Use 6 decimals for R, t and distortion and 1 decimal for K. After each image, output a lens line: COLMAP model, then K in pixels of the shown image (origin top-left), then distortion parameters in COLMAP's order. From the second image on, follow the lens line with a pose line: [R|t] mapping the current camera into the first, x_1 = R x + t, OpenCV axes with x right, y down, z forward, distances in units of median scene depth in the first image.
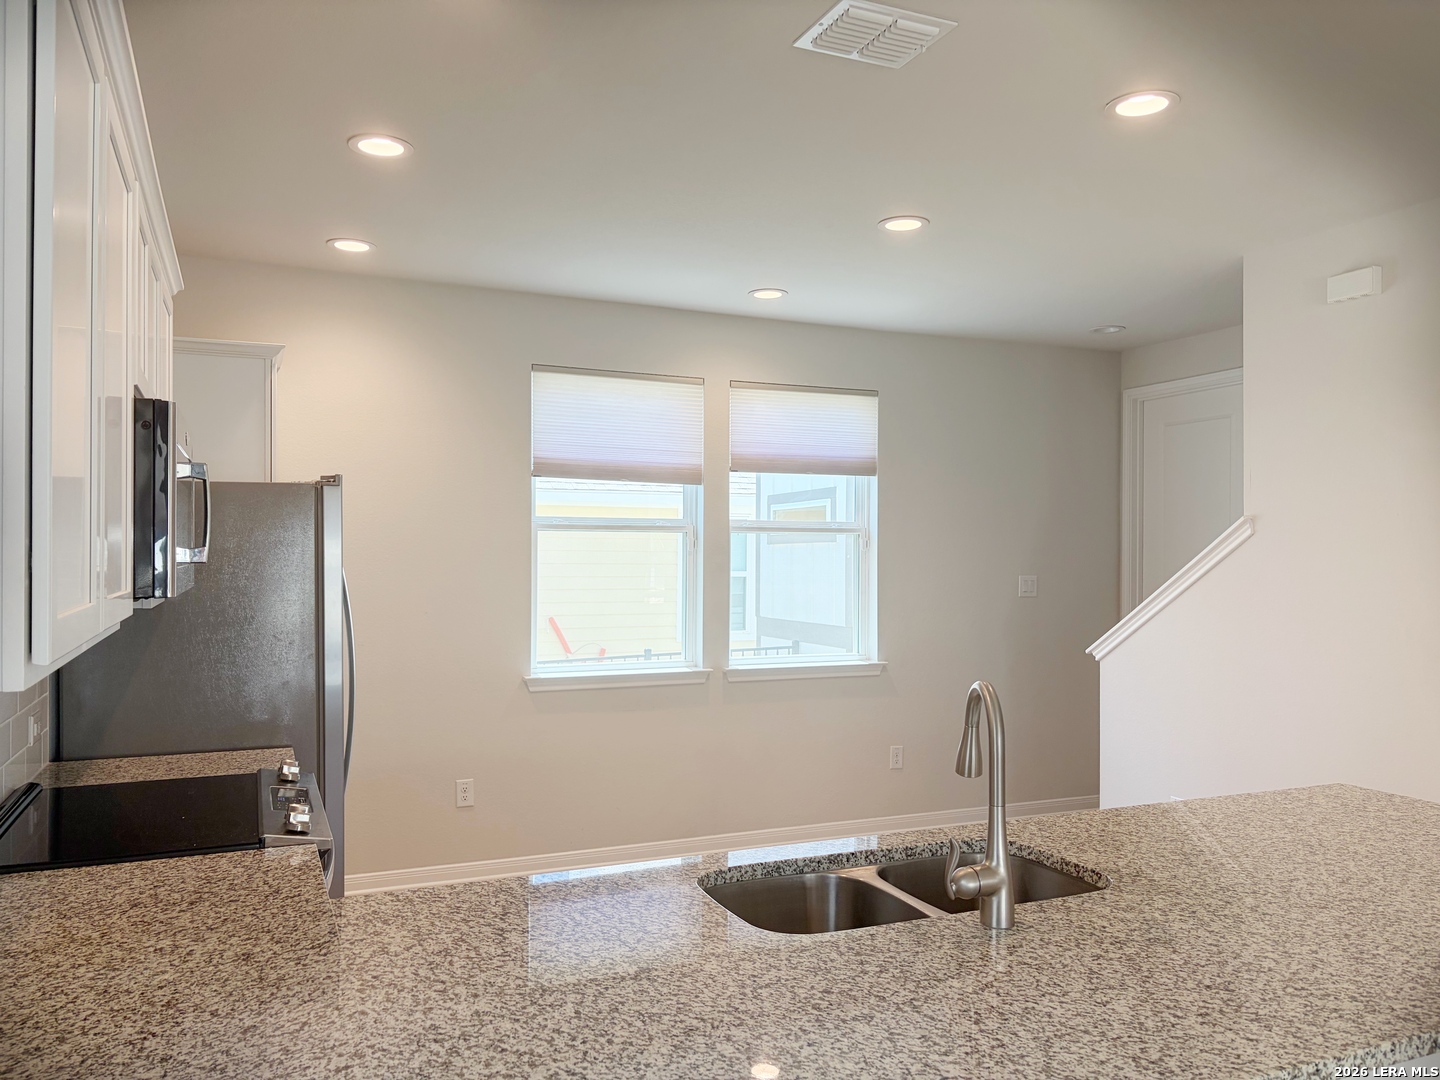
lens RADIAL K [[1085.1, 0, 725.7], [0, 1085.1, 542.7], [0, 0, 1]] dist [0.056056, -0.003121]
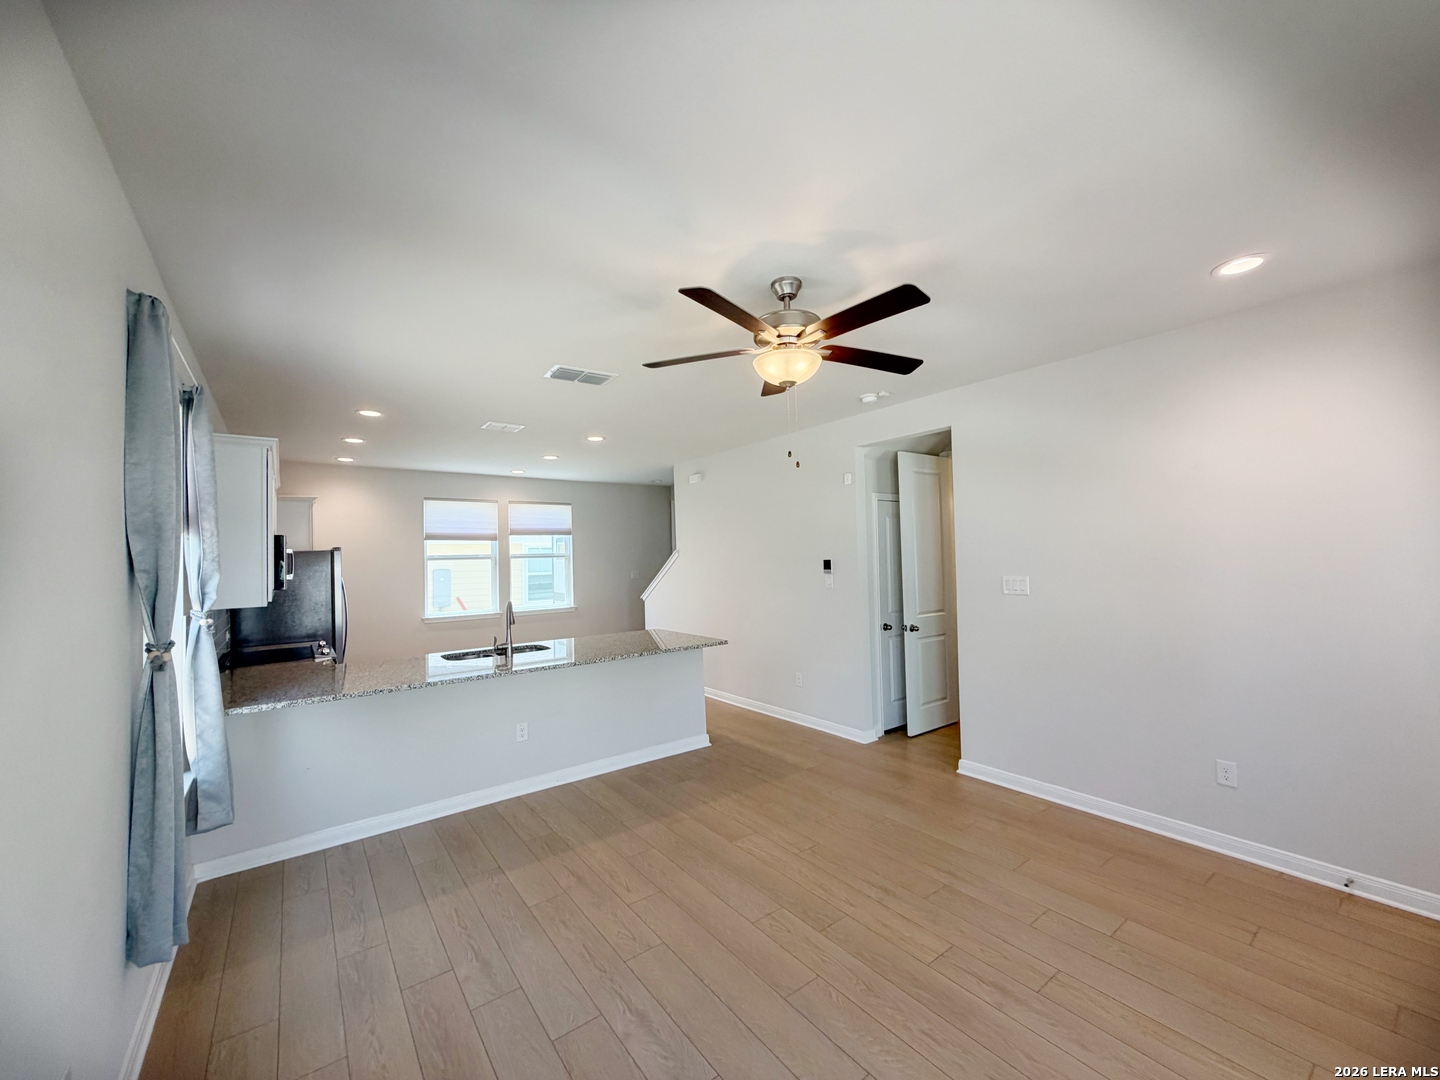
lens RADIAL K [[573.8, 0, 720.0], [0, 573.8, 540.0], [0, 0, 1]] dist [0.003719, -0.000507]
pose [[0.972792, -0.022304, 0.230602, 0.186722], [0.027544, 0.999430, -0.019529, -0.014874], [-0.230035, 0.025350, 0.972852, -0.481704]]
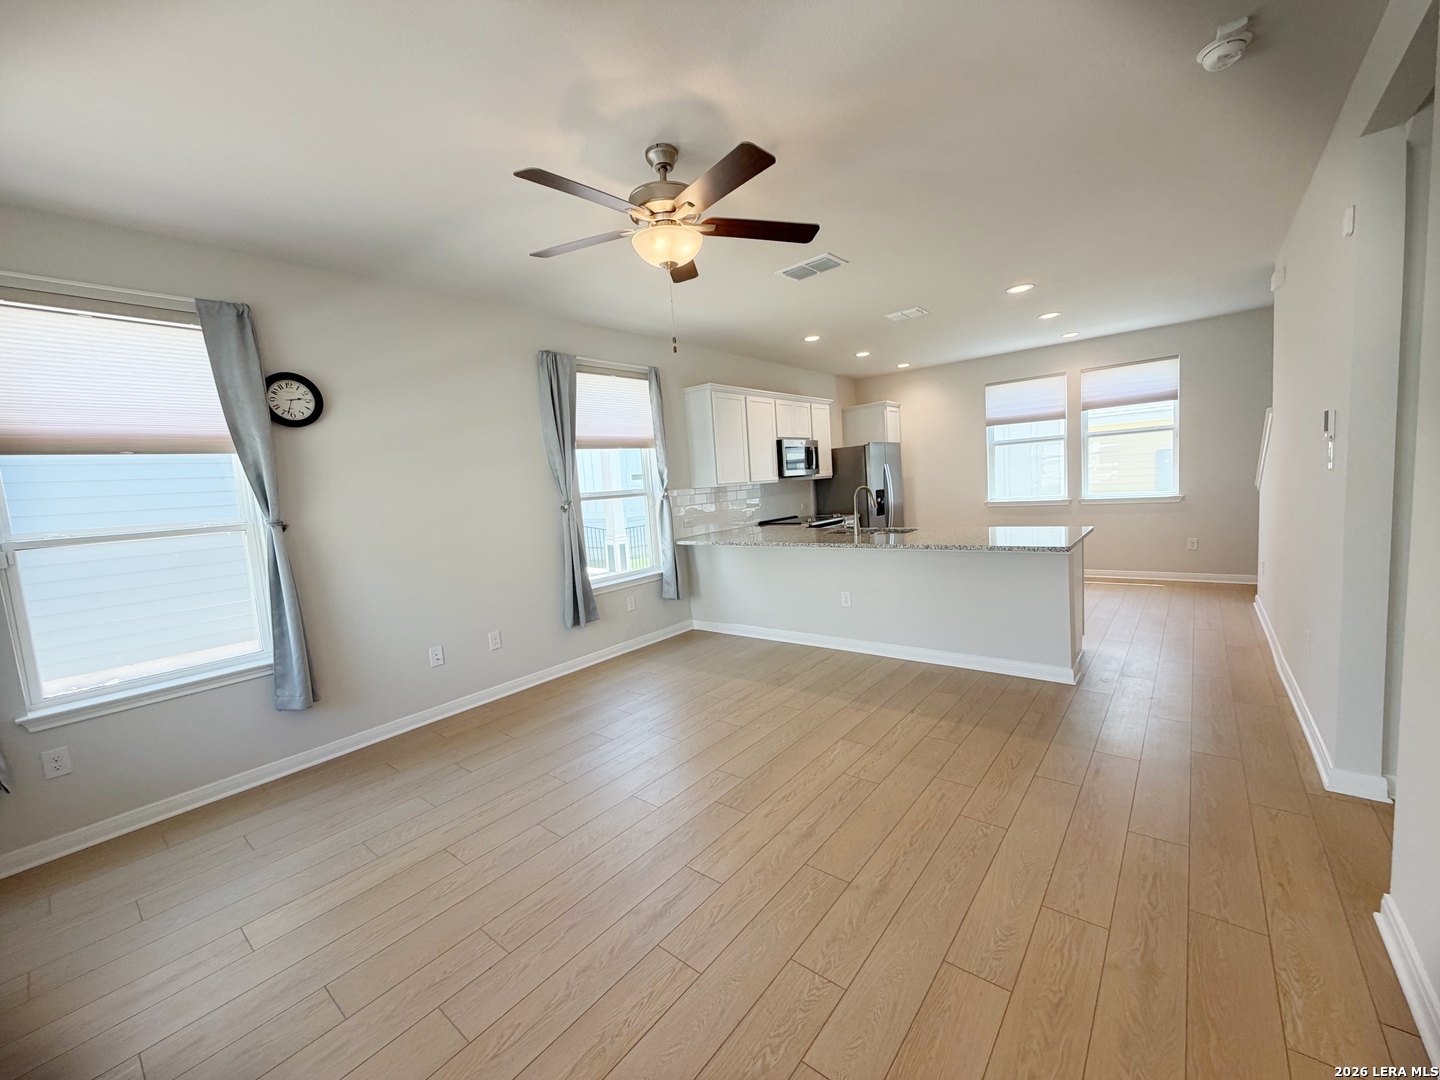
lens RADIAL K [[573.8, 0, 720.0], [0, 573.8, 540.0], [0, 0, 1]] dist [0.003719, -0.000507]
pose [[0.458714, 0.054548, -0.886908, 0.767382], [0.078372, 0.991741, 0.101530, 0.020934], [0.885121, -0.116082, 0.450651, -0.243261]]
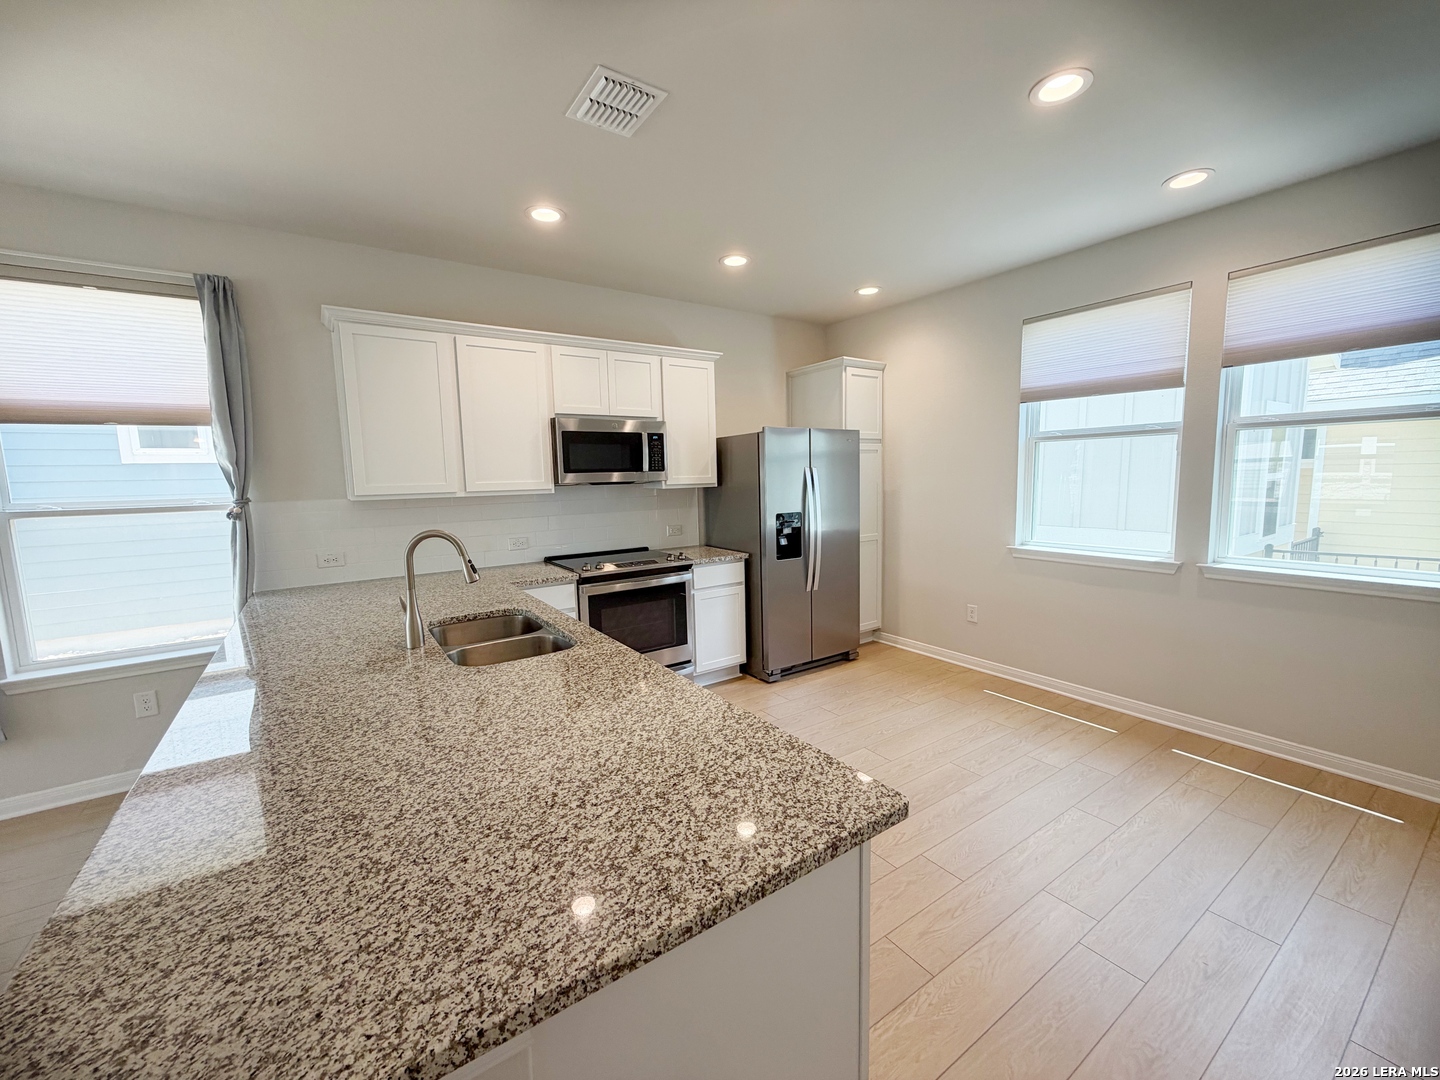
lens RADIAL K [[573.8, 0, 734.0], [0, 573.8, 545.6], [0, 0, 1]] dist [-0.025378, 0.005398]
pose [[0.186806, 0.103221, -0.976959, 0.464361], [0.034008, 0.993189, 0.111438, 0.024635], [0.981808, -0.054042, 0.182024, 0.480219]]
